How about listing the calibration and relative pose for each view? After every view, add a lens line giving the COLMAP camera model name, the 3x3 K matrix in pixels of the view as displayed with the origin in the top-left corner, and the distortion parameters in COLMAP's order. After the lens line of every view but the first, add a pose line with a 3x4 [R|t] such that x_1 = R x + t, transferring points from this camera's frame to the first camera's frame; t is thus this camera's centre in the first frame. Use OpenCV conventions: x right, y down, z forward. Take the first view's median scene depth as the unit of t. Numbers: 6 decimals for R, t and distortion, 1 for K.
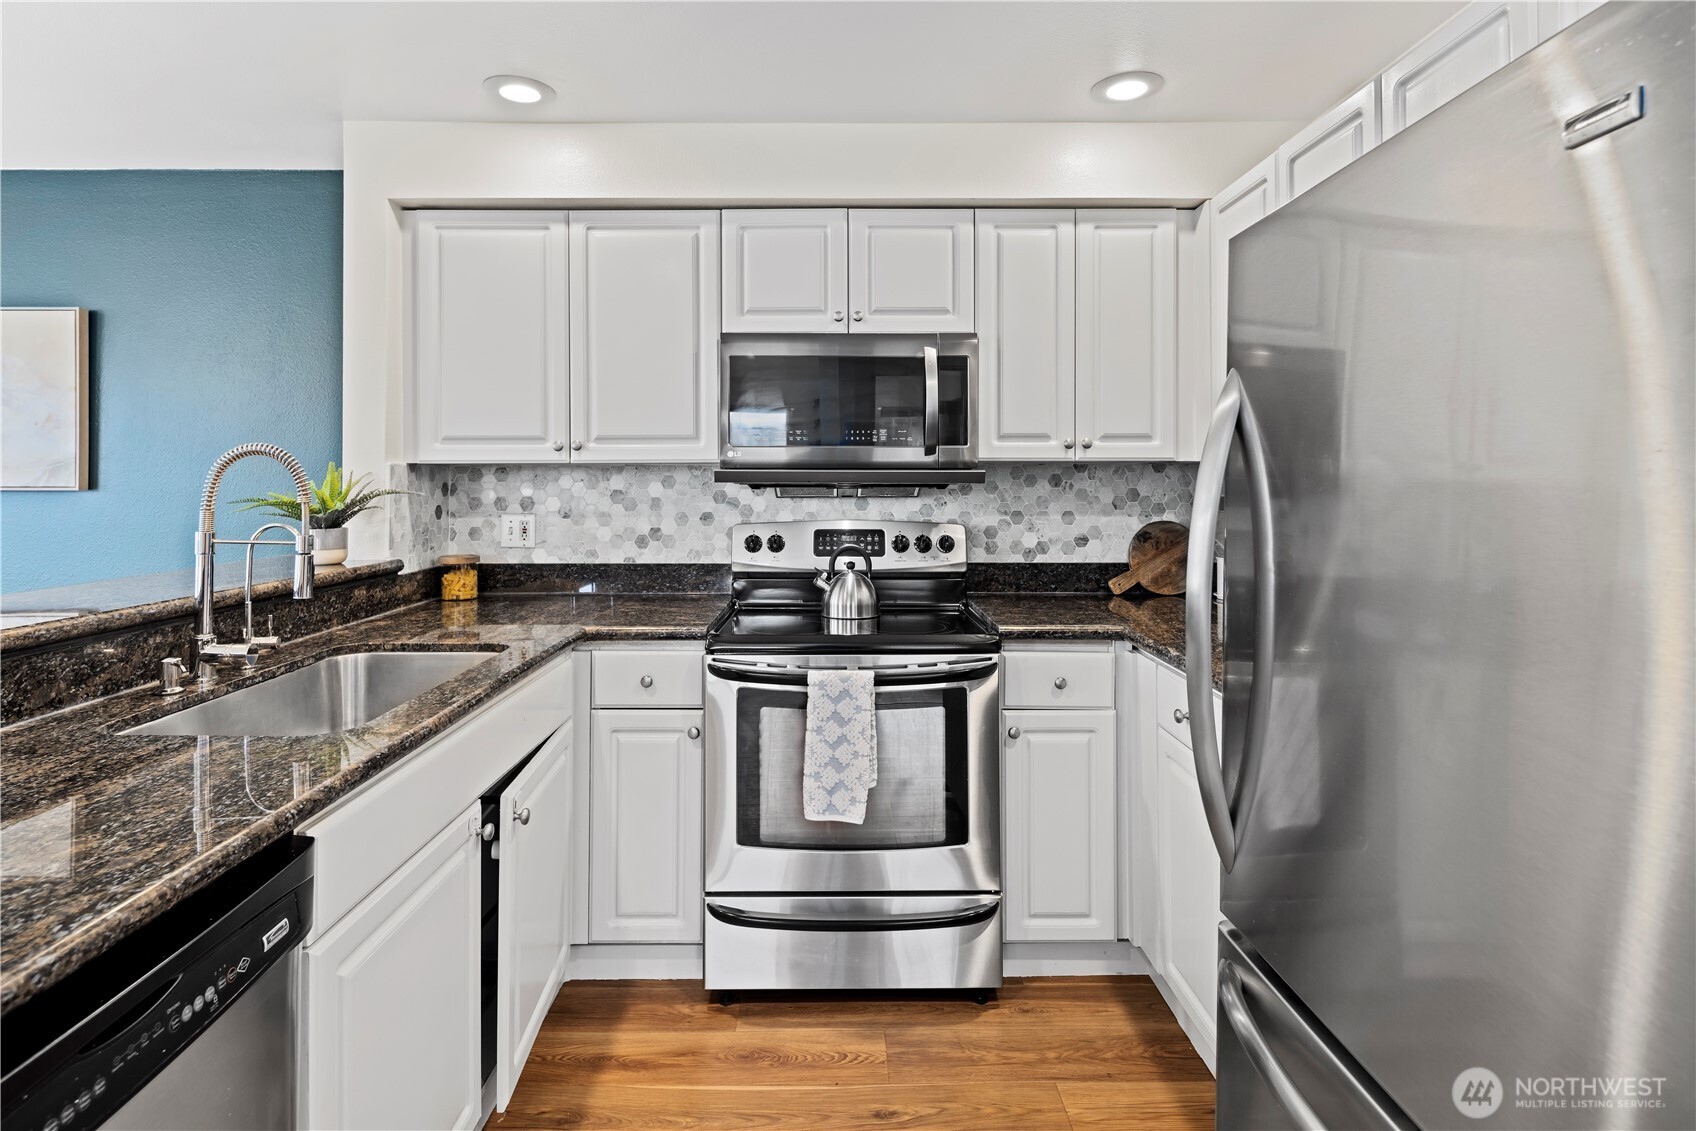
lens RADIAL K [[834.8, 0, 834.7], [0, 834.8, 473.7], [0, 0, 1]] dist [0.002278, -0.000987]
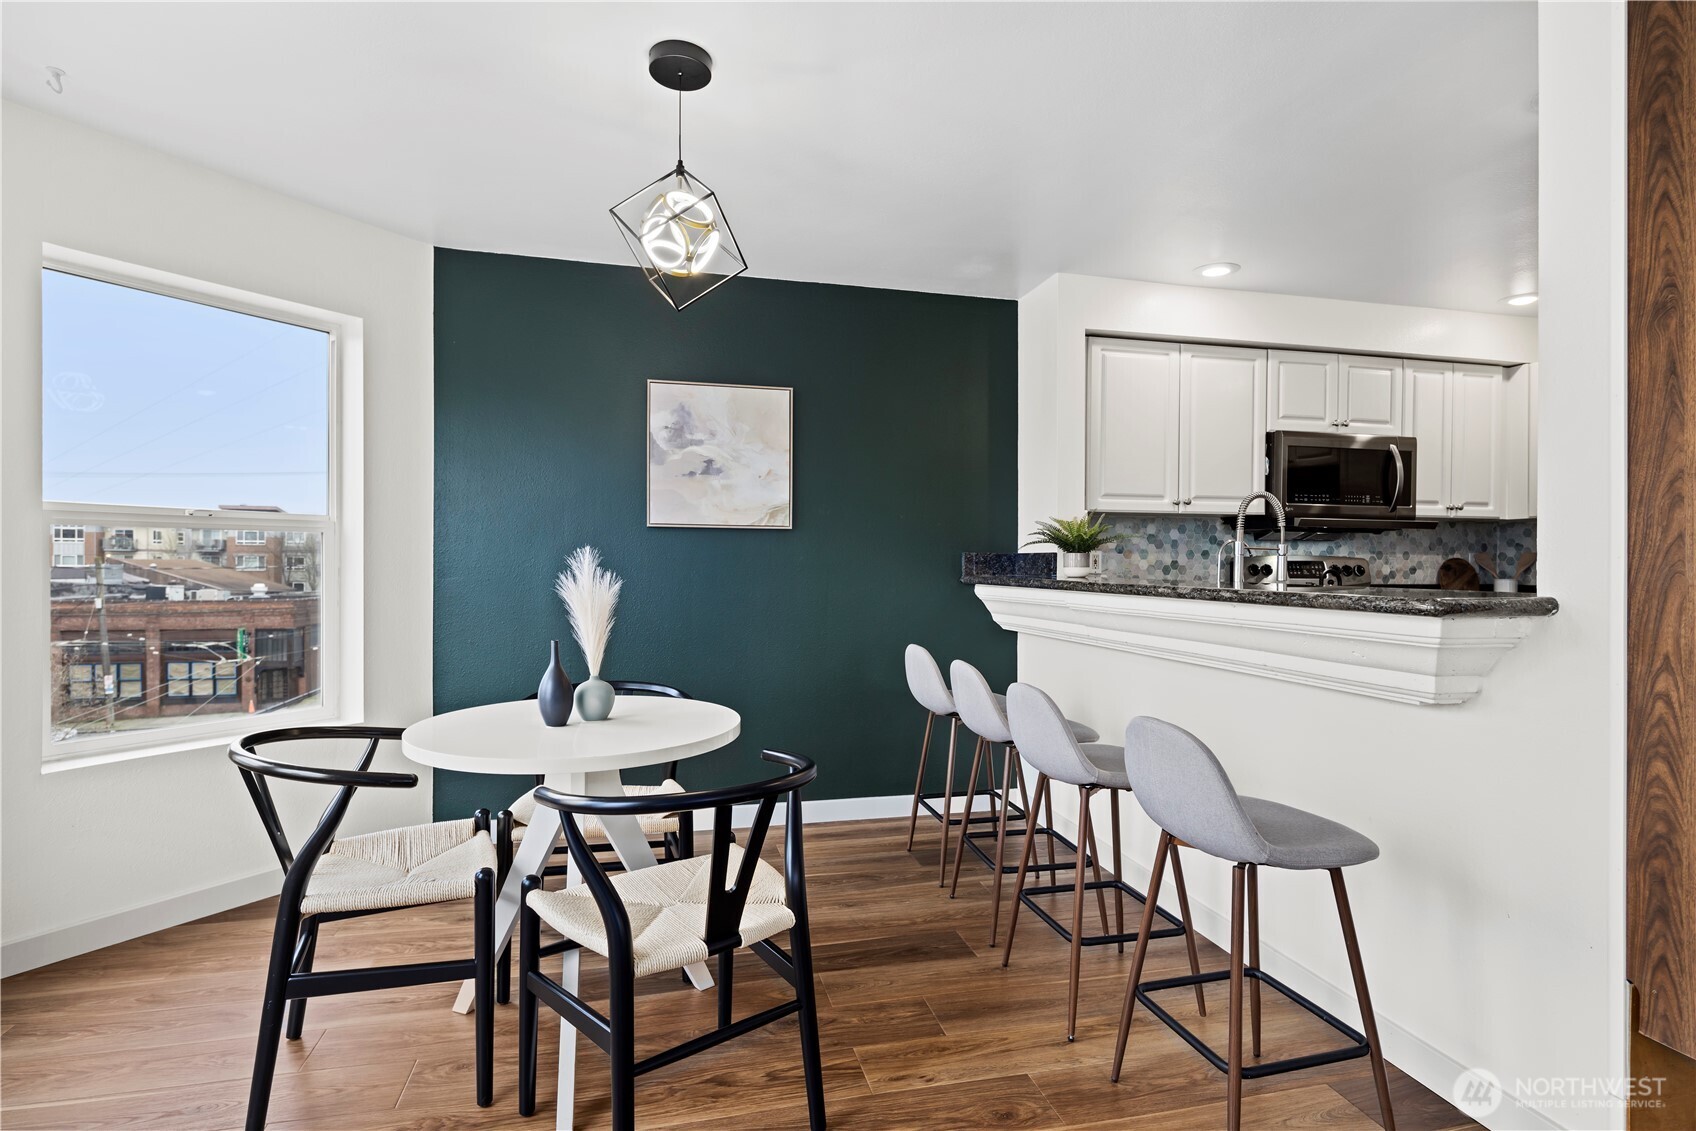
lens RADIAL K [[808.7, 0, 848.0], [0, 808.7, 565.5], [0, 0, 1]] dist [0.001124, -0.000130]
pose [[0.974674, 0.004299, 0.223587, -1.242464], [-0.007961, 0.999849, 0.015477, 0.064172], [-0.223487, -0.016865, 0.974561, -0.284227]]
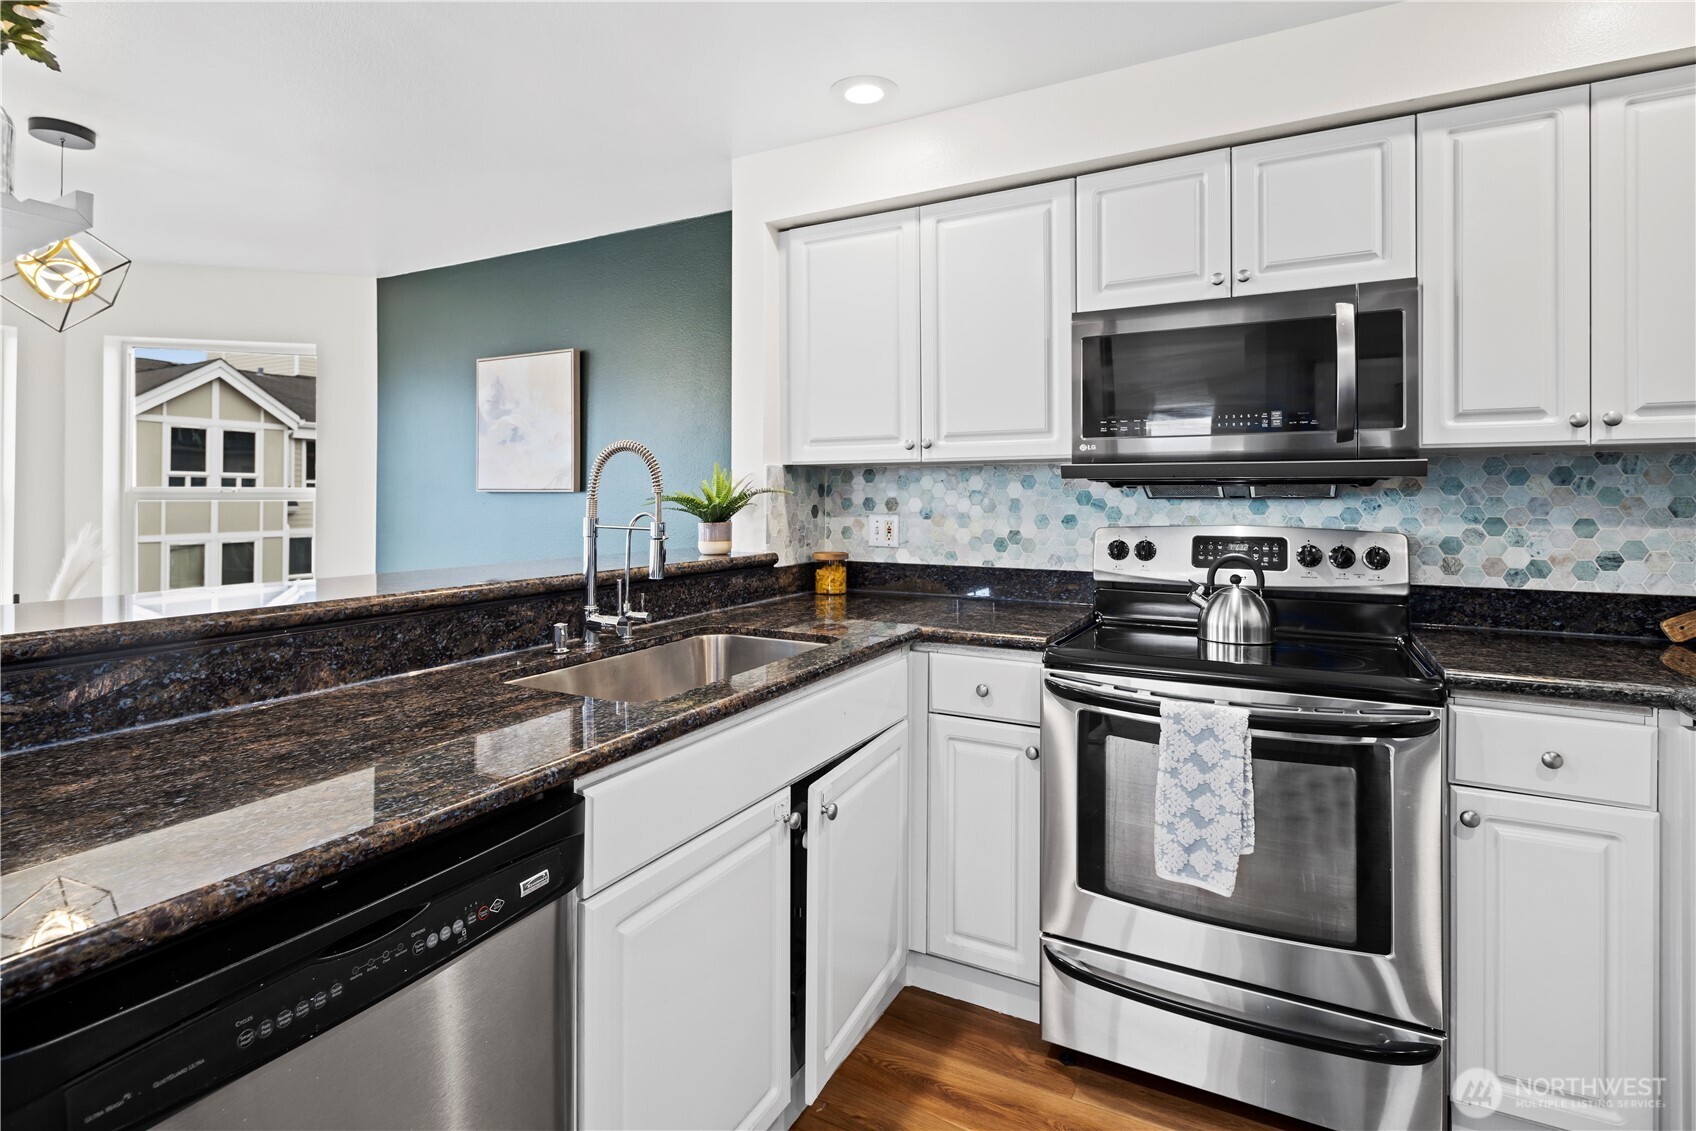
lens RADIAL K [[819.7, 0, 849.2], [0, 819.7, 492.8], [0, 0, 1]] dist [0.011758, -0.009213]
pose [[0.880525, -0.001369, -0.473998, 0.070185], [0.003694, 0.999985, 0.003973, 0.020120], [0.473986, -0.005250, 0.880517, 0.105171]]
